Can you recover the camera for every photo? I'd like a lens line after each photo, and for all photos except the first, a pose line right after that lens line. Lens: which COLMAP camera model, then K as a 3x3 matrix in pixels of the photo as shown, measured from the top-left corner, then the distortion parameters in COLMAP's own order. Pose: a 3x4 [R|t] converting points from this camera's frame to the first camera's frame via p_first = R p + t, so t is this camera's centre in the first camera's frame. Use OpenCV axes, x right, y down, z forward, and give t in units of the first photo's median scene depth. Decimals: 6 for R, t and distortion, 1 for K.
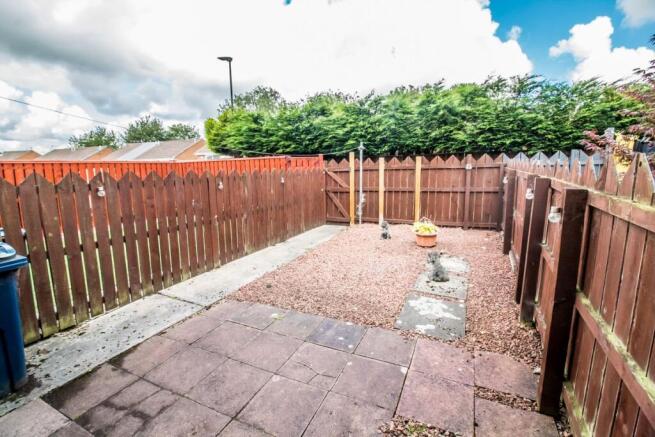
lens RADIAL K [[305.0, 0, 325.4], [0, 305.0, 216.0], [0, 0, 1]] dist [-0.001060, -0.000127]
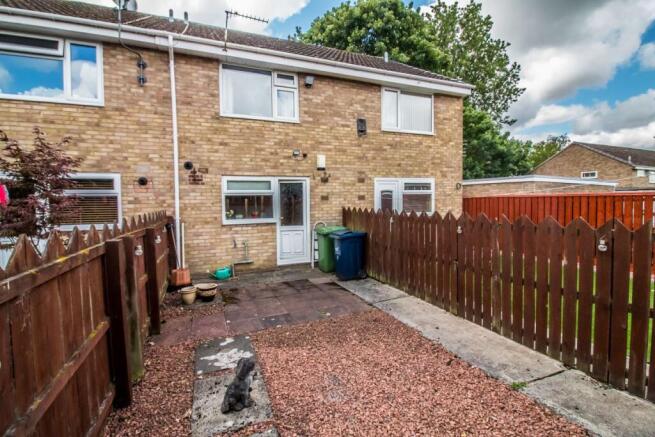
lens RADIAL K [[305.0, 0, 326.2], [0, 305.0, 216.6], [0, 0, 1]] dist [-0.001060, -0.000127]
pose [[-0.678181, 0.065950, -0.731930, 0.855439], [-0.091355, 0.980674, 0.173010, -0.371650], [0.729195, 0.184197, -0.659050, 1.850651]]
